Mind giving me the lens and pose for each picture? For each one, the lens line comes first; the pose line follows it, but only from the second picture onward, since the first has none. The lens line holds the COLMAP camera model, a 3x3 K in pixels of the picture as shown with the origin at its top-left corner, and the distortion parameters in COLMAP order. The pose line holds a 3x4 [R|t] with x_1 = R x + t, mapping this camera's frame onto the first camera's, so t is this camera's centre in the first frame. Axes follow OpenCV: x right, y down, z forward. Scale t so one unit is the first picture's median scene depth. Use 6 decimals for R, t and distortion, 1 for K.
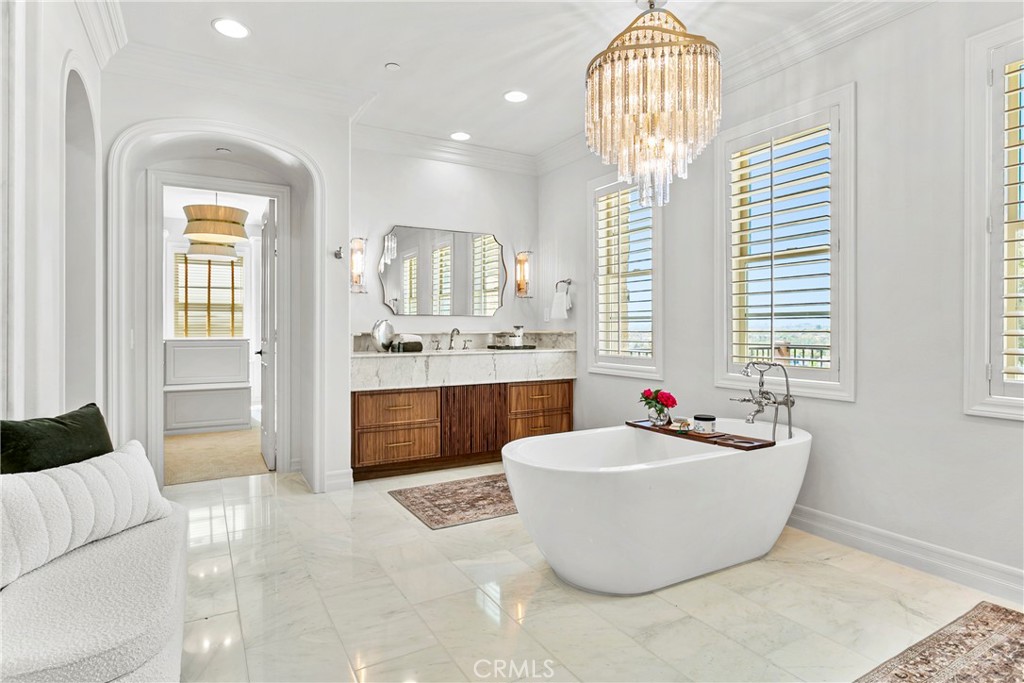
lens RADIAL K [[537.1, 0, 517.1], [0, 537.1, 325.2], [0, 0, 1]] dist [-0.005161, 0.007111]
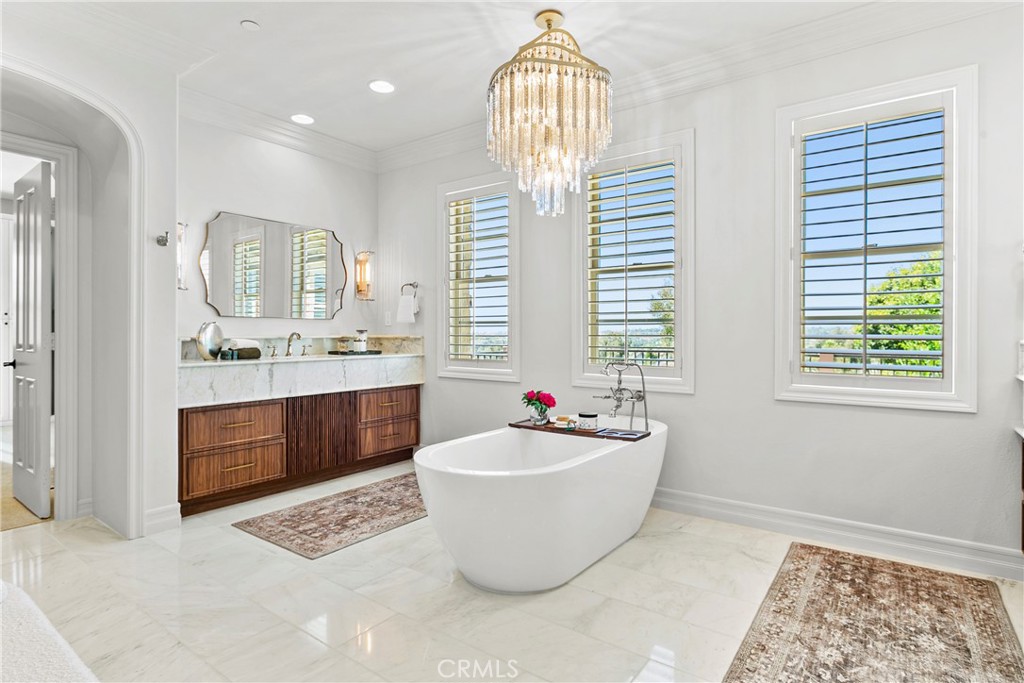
lens RADIAL K [[526.9, 0, 509.9], [0, 526.9, 330.9], [0, 0, 1]] dist [-0.001300, 0.000624]
pose [[0.918331, 0.003455, 0.395797, -0.161005], [-0.004132, 0.999991, 0.000857, 0.001450], [-0.395791, -0.002423, 0.918338, 0.058826]]
